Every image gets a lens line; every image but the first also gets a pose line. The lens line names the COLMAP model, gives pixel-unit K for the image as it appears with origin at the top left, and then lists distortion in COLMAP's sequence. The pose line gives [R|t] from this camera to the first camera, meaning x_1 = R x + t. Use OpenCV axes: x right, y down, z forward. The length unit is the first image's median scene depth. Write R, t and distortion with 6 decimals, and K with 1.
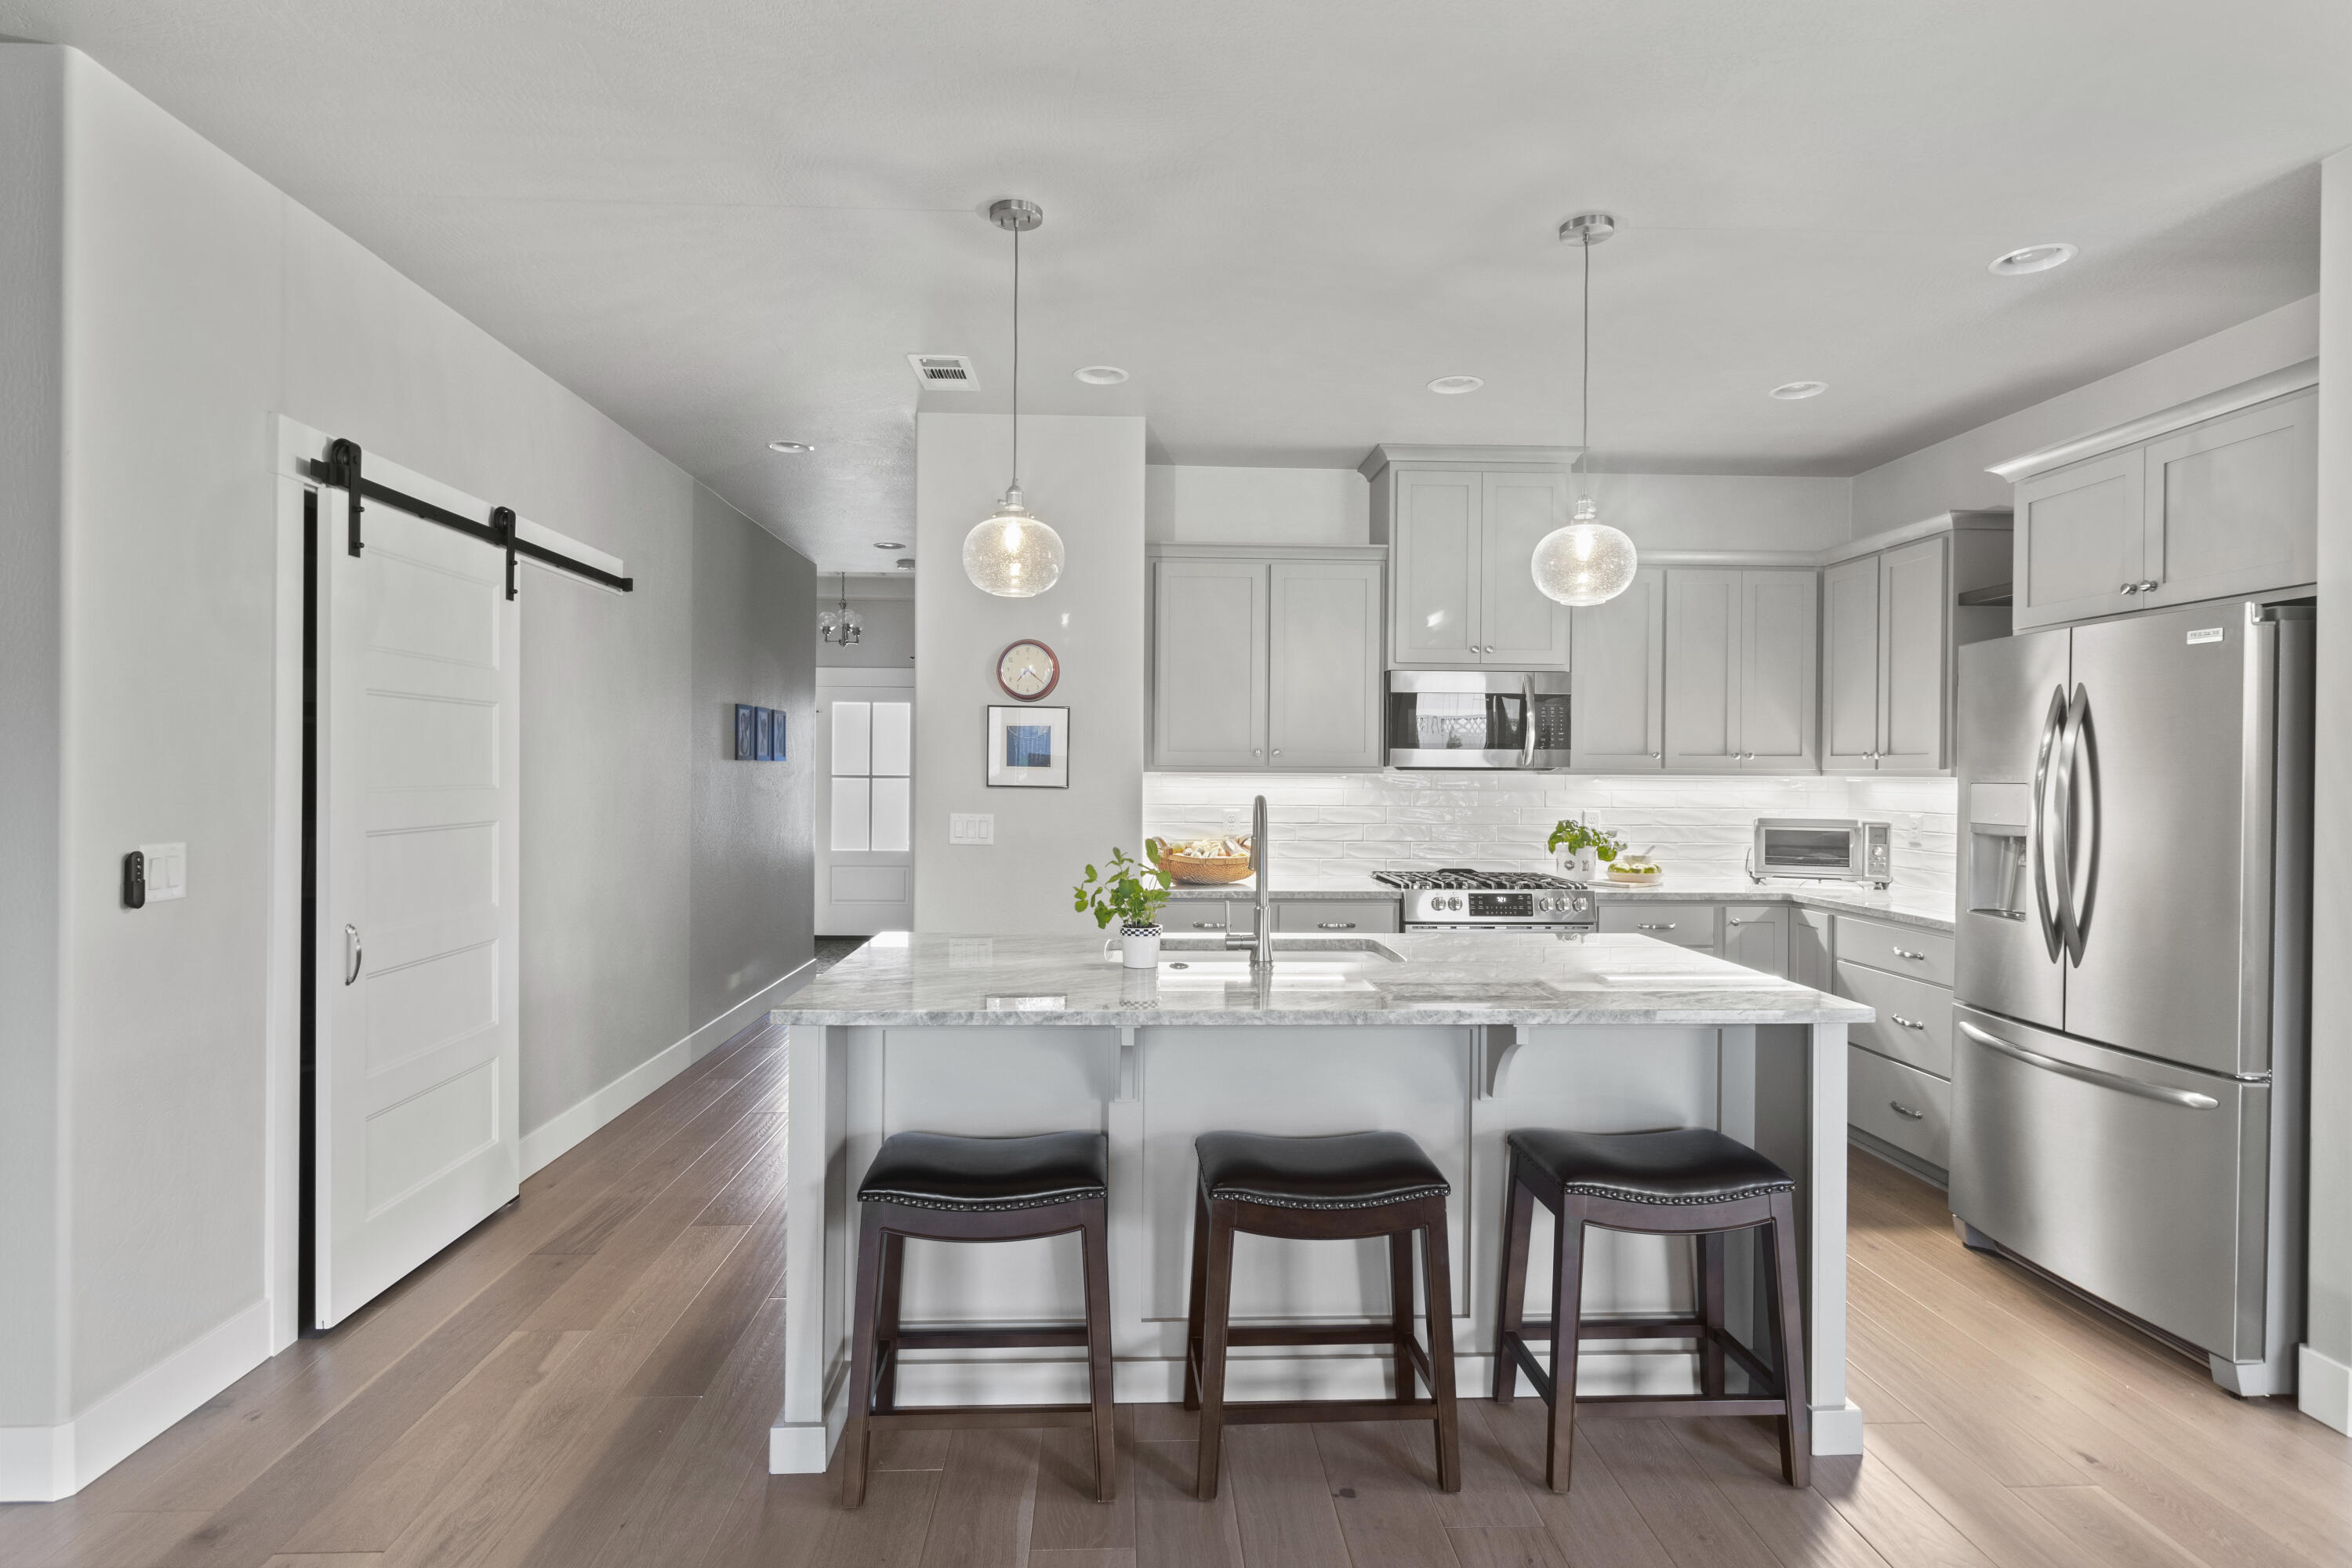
lens RADIAL K [[1185.4, 0, 1168.5], [0, 1185.4, 782.7], [0, 0, 1]] dist [-0.000235, 0.000484]
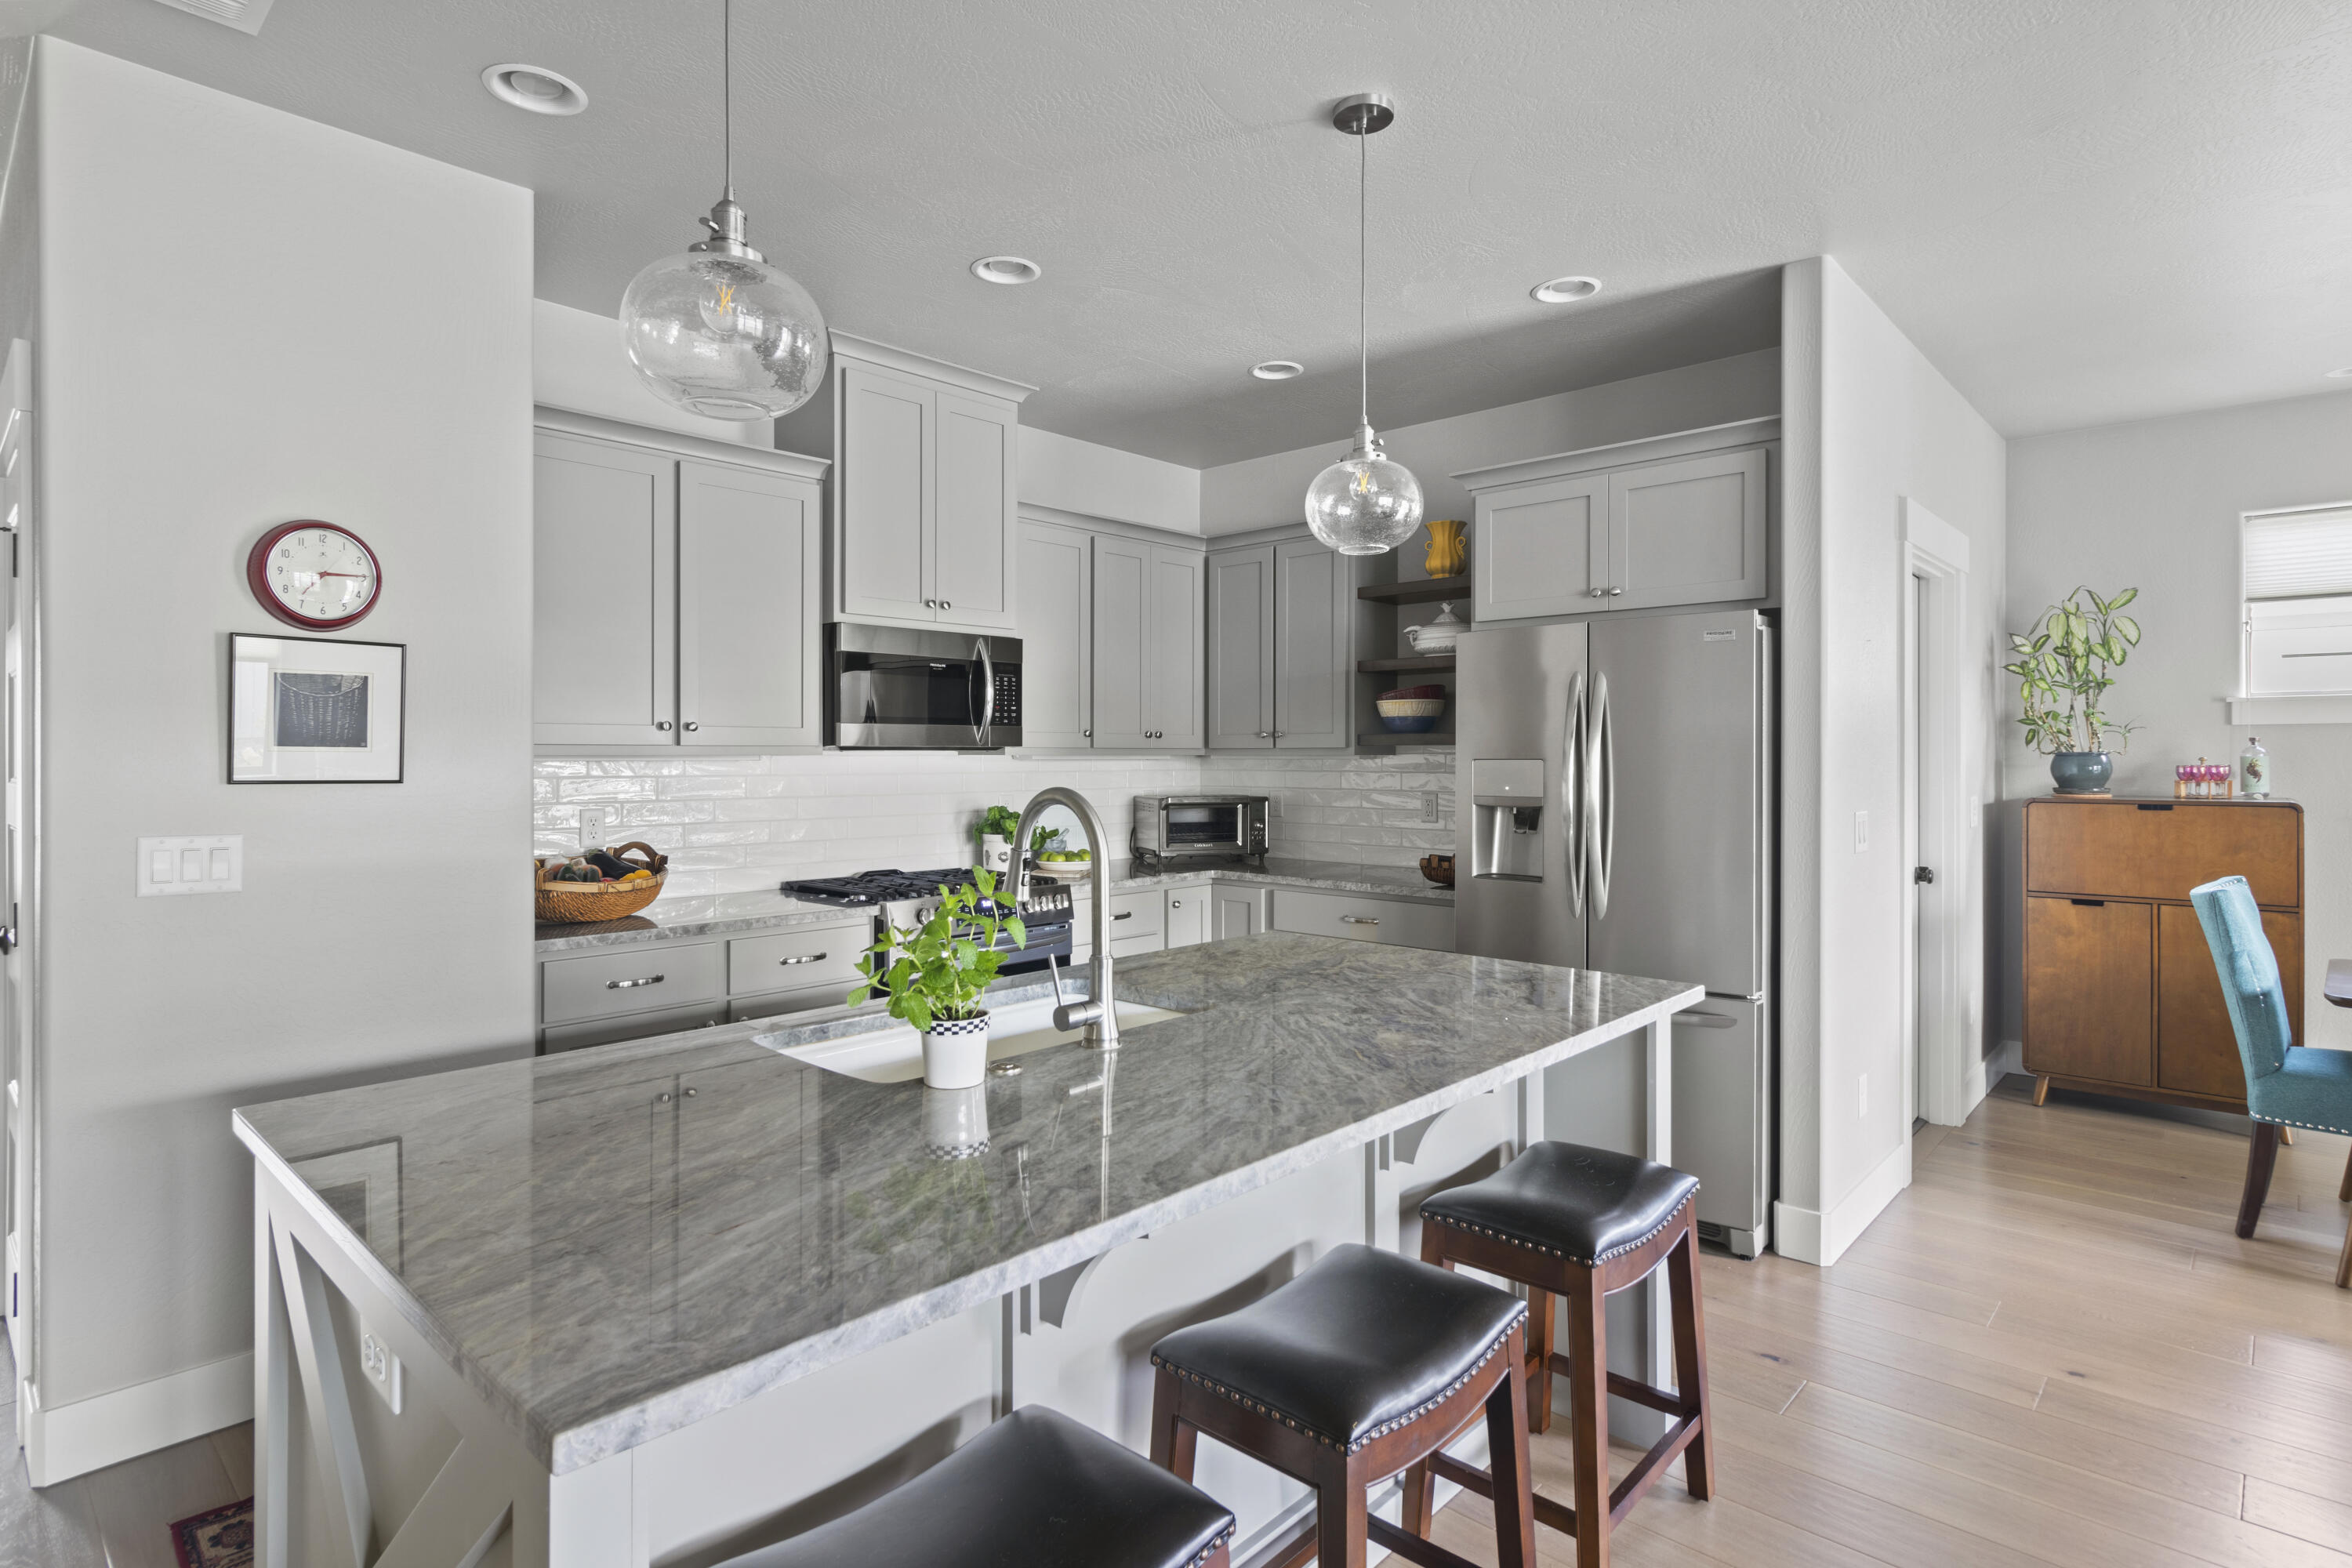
lens RADIAL K [[1185.4, 0, 1175.9], [0, 1185.4, 764.9], [0, 0, 1]] dist [-0.000235, 0.000484]
pose [[0.716997, -0.012466, 0.696964, -0.361385], [0.012818, 0.999907, 0.004698, -0.003878], [-0.696958, 0.005565, 0.717090, 0.521095]]
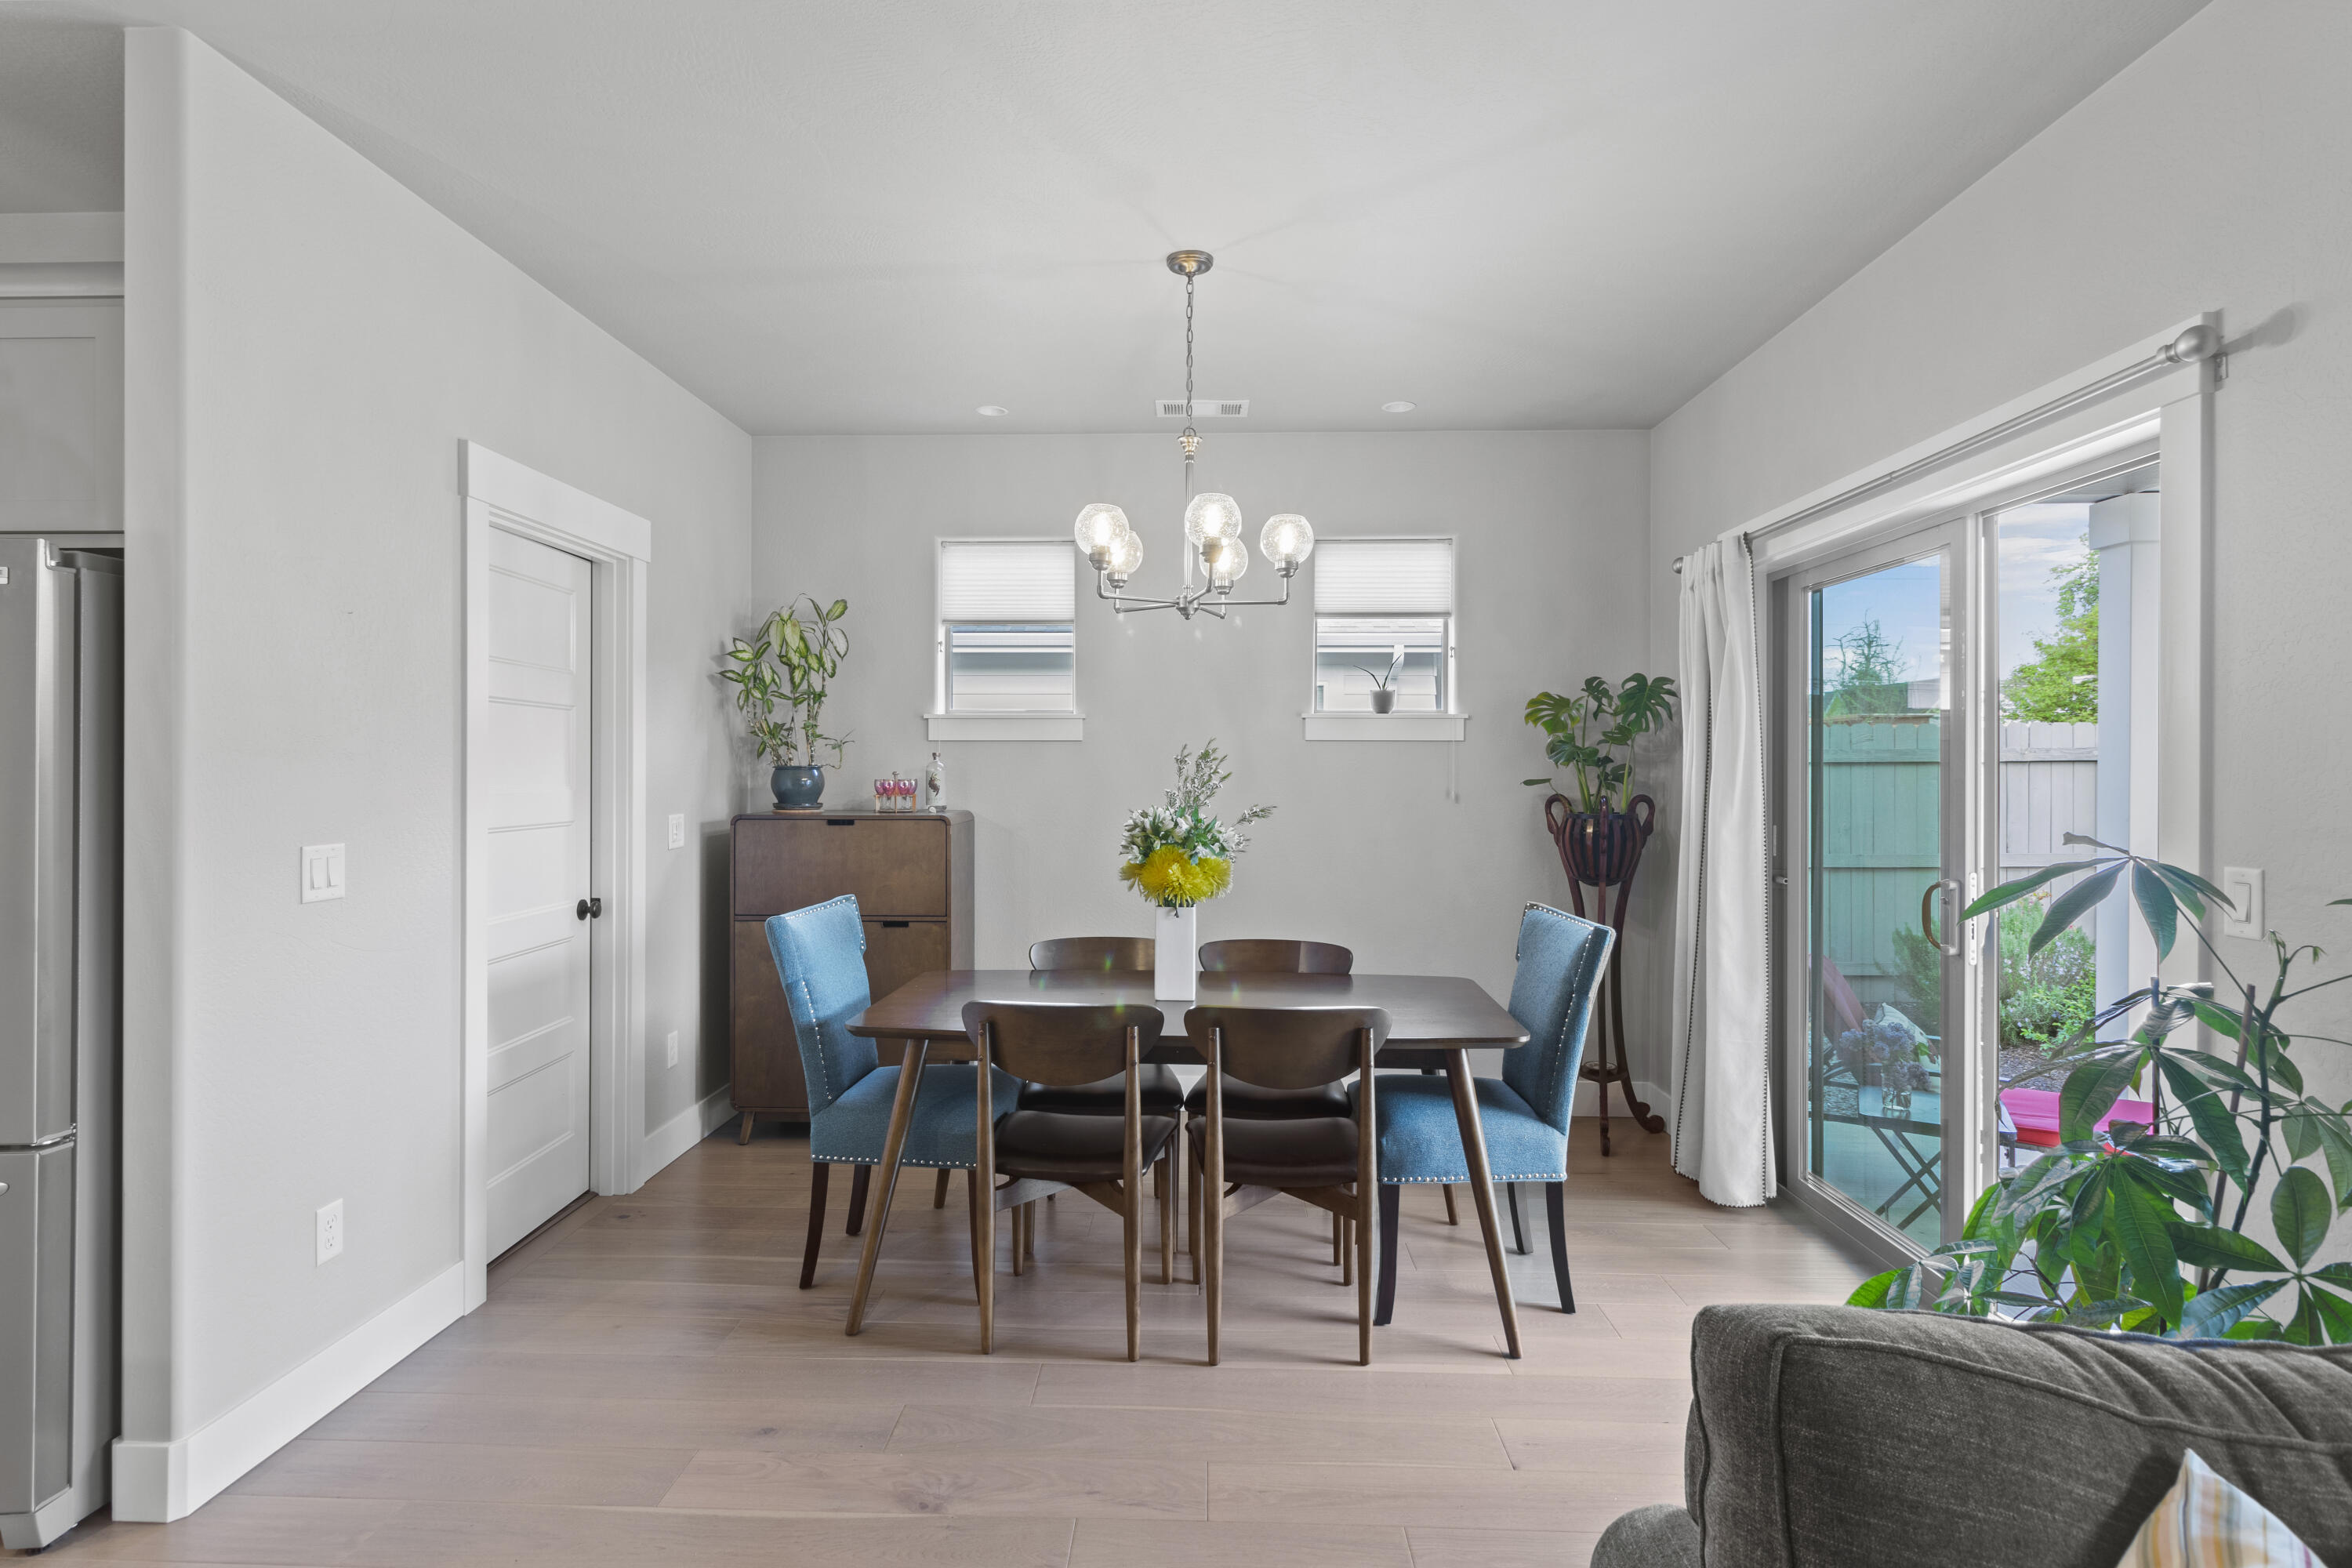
lens RADIAL K [[1185.4, 0, 1164.4], [0, 1185.4, 766.8], [0, 0, 1]] dist [-0.000235, 0.000484]
pose [[0.080349, -0.005533, 0.996751, 0.178779], [0.004774, 0.999975, 0.005166, -0.002008], [-0.996755, 0.004344, 0.080374, 0.187451]]
